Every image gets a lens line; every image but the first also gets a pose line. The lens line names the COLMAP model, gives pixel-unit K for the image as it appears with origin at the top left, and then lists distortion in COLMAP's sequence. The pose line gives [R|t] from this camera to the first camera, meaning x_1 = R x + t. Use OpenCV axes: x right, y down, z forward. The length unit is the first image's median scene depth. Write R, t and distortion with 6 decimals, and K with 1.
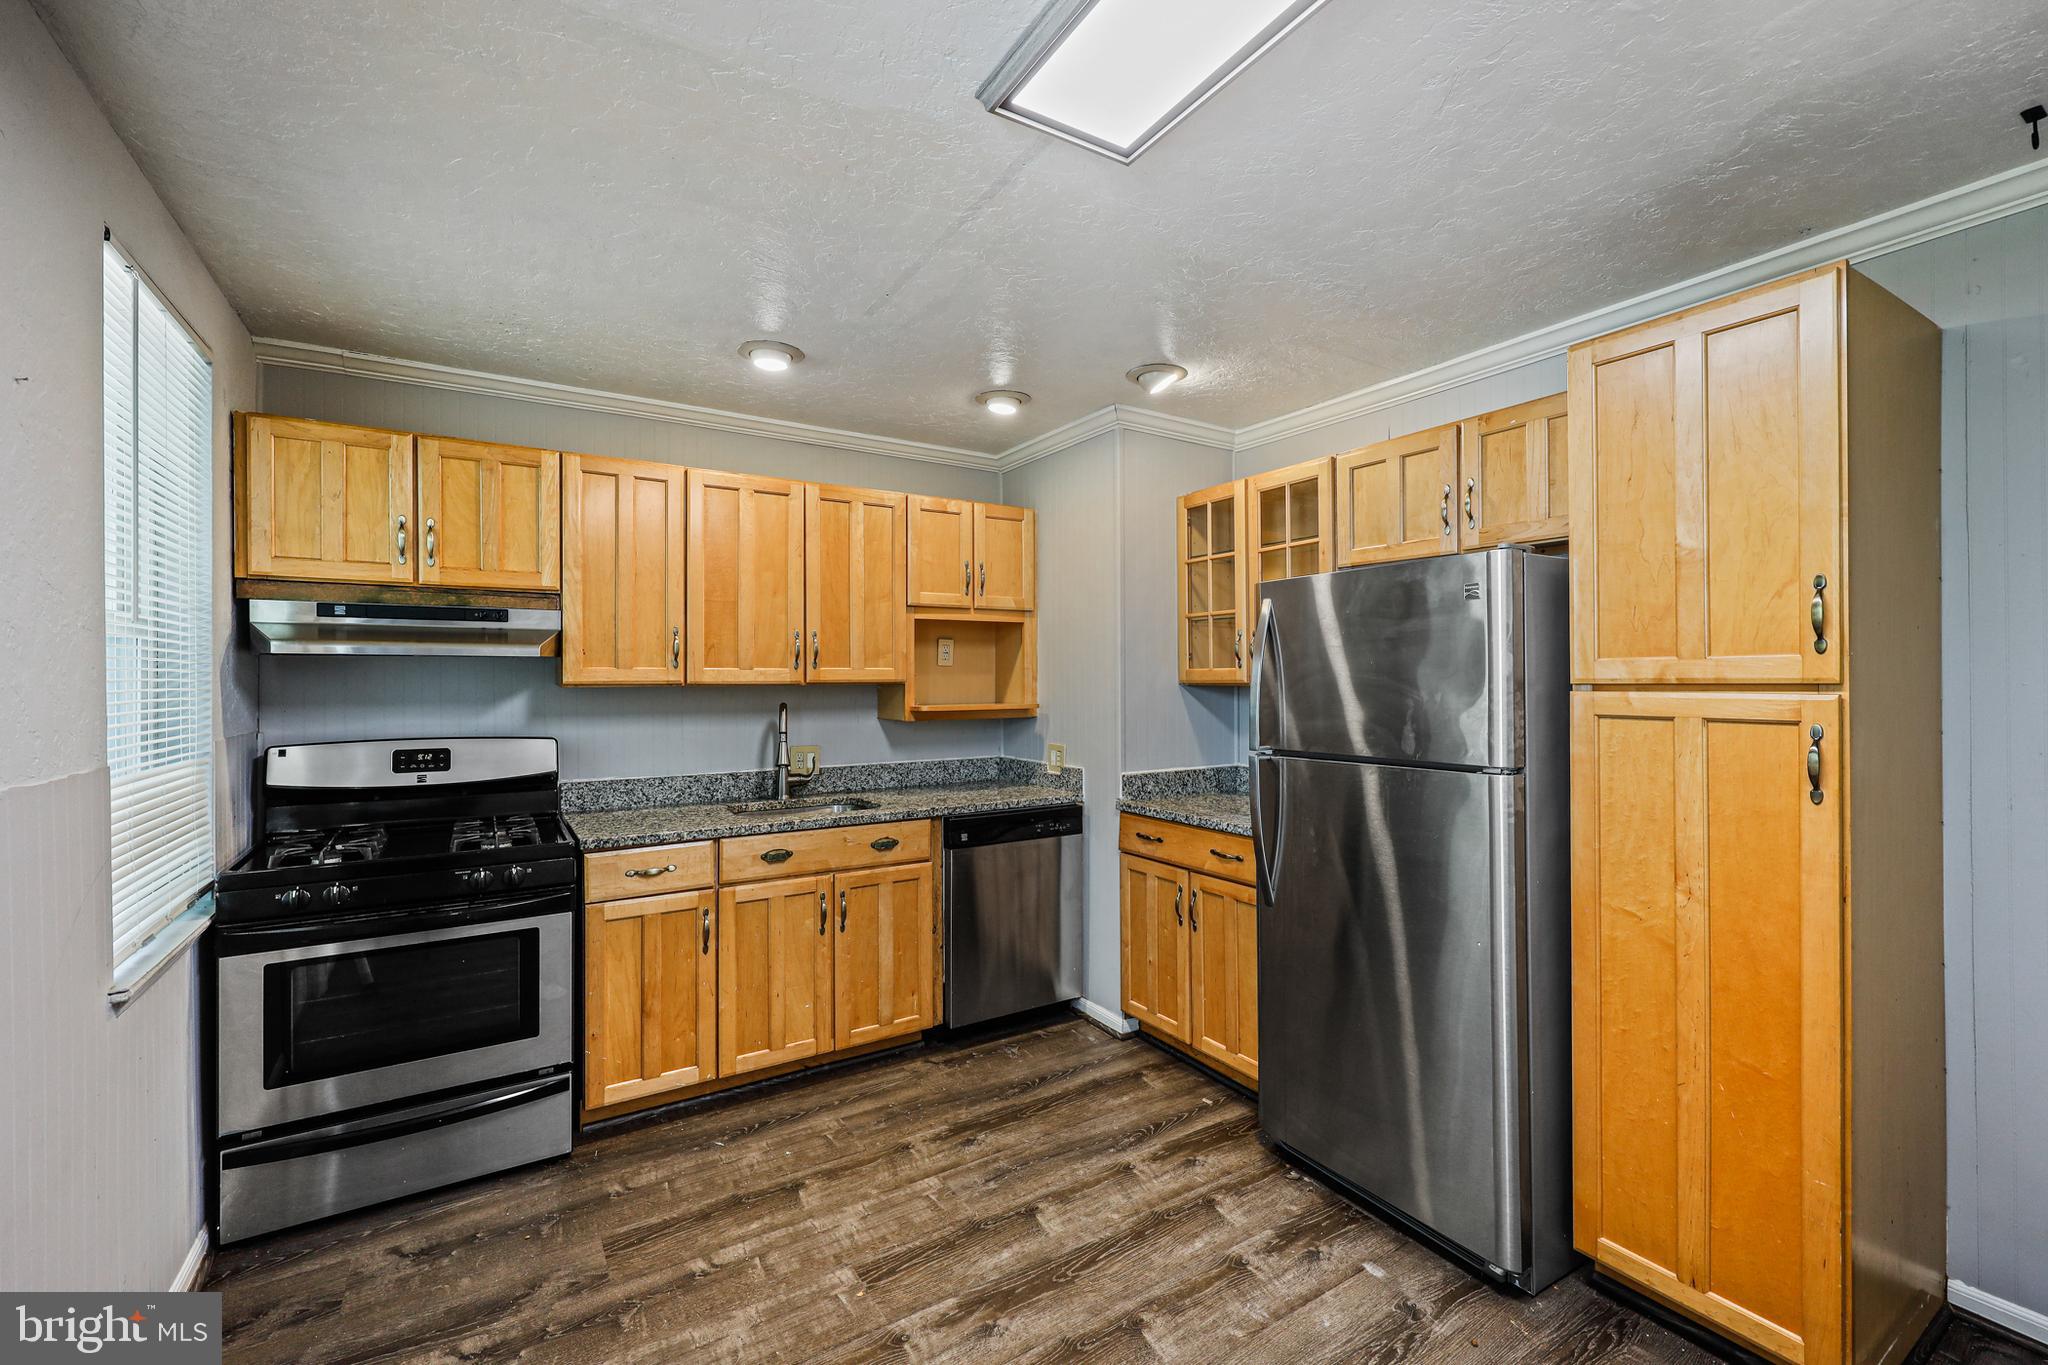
lens RADIAL K [[851.9, 0, 1036.6], [0, 851.9, 680.8], [0, 0, 1]] dist [0.003468, -0.001103]
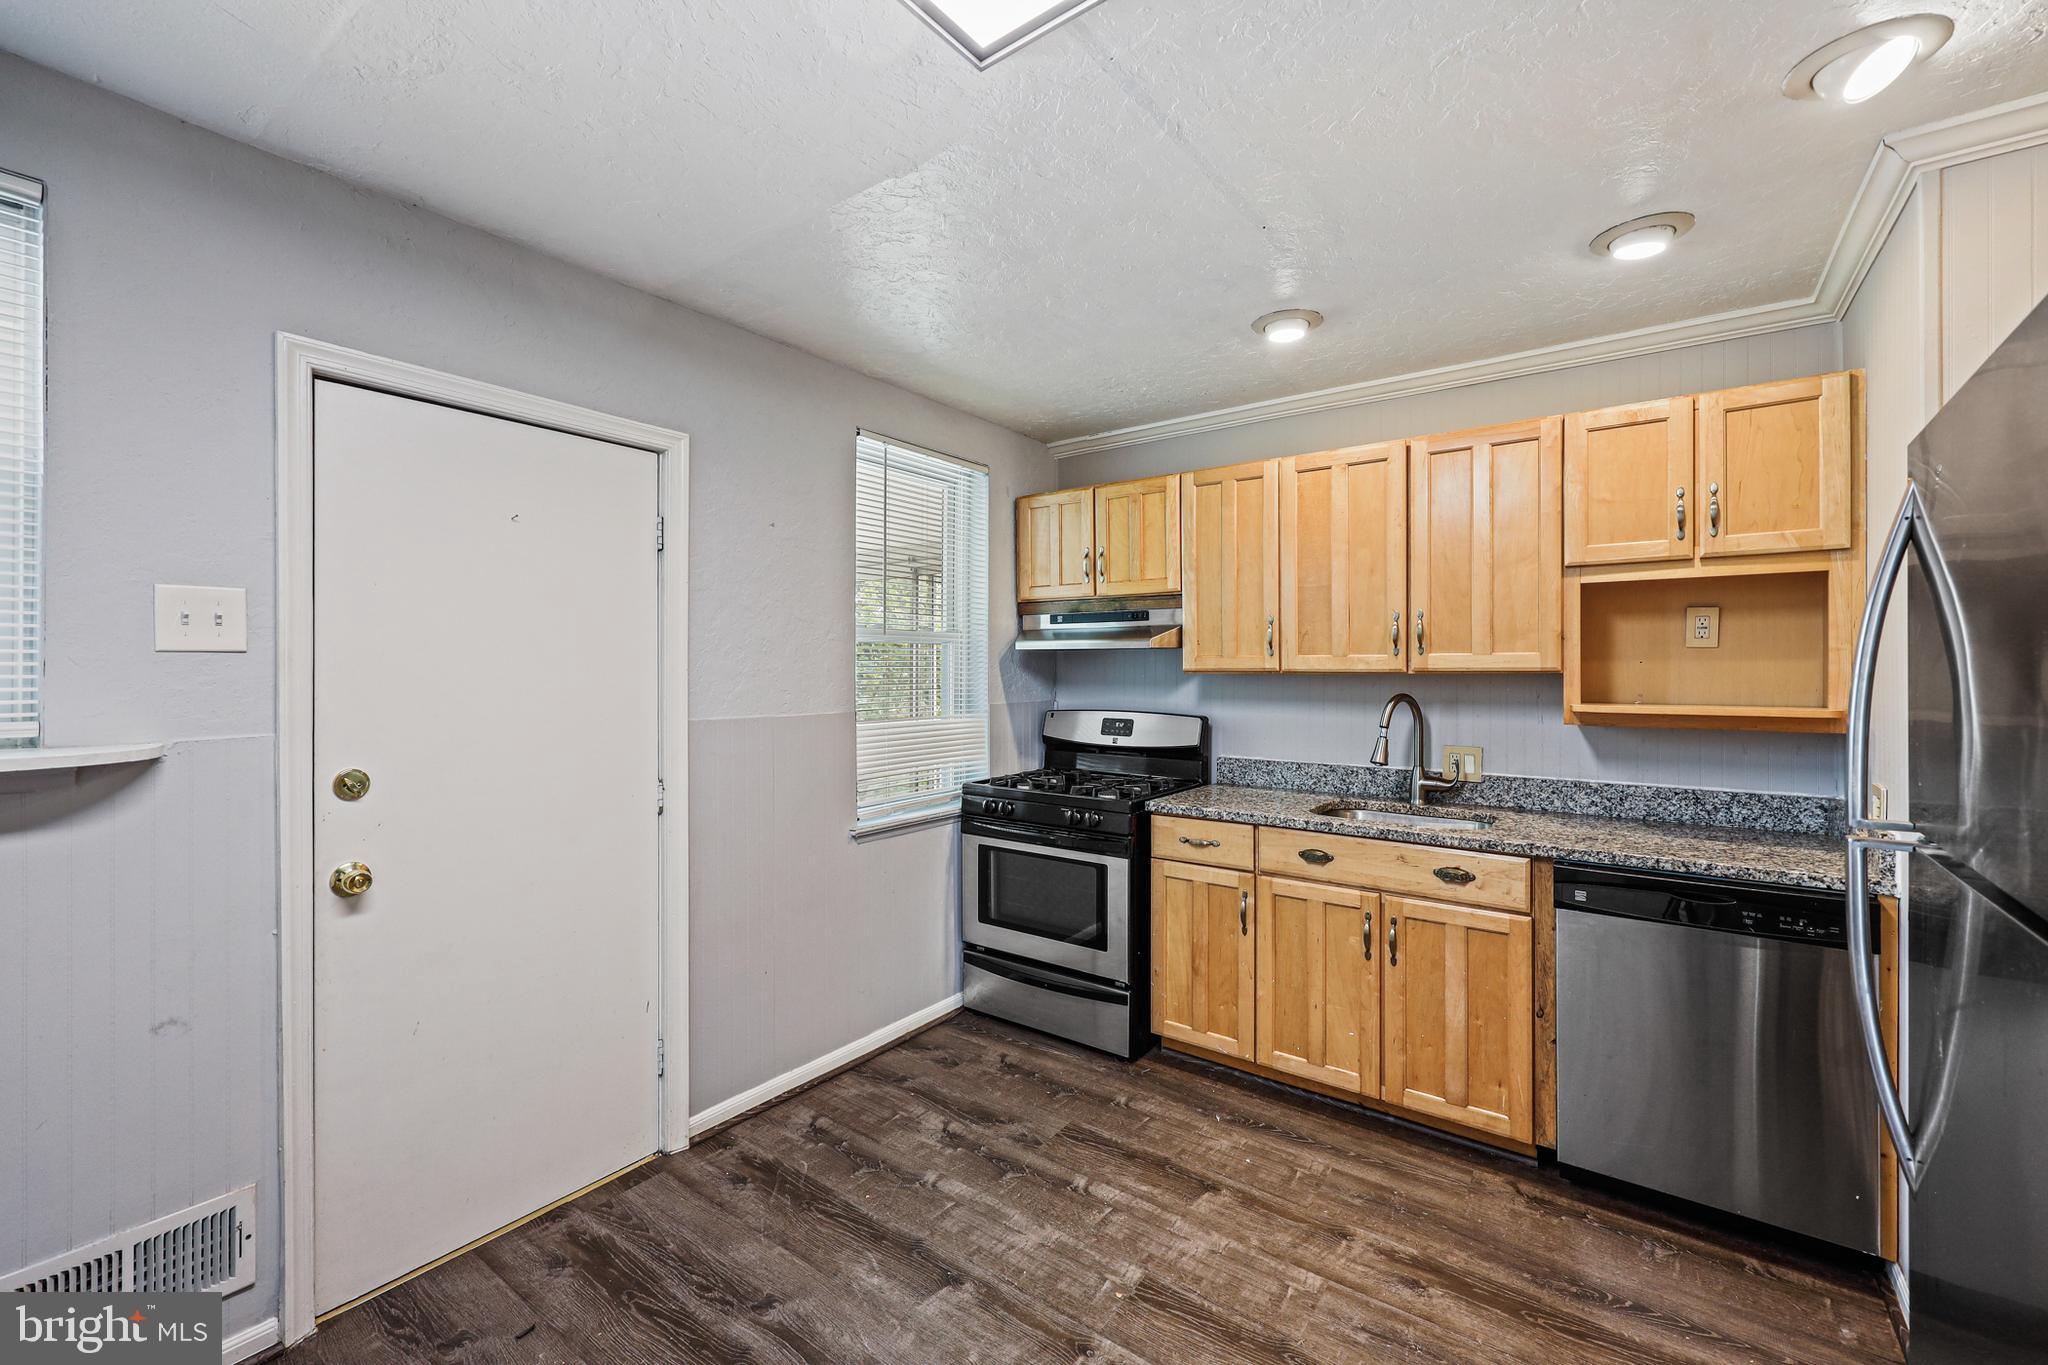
lens RADIAL K [[851.9, 0, 1031.3], [0, 851.9, 669.2], [0, 0, 1]] dist [0.003468, -0.001103]
pose [[0.351574, 0.003117, -0.936155, 0.473581], [-0.003655, 0.999991, 0.001957, 0.000254], [0.936153, 0.002733, 0.351582, 0.395628]]
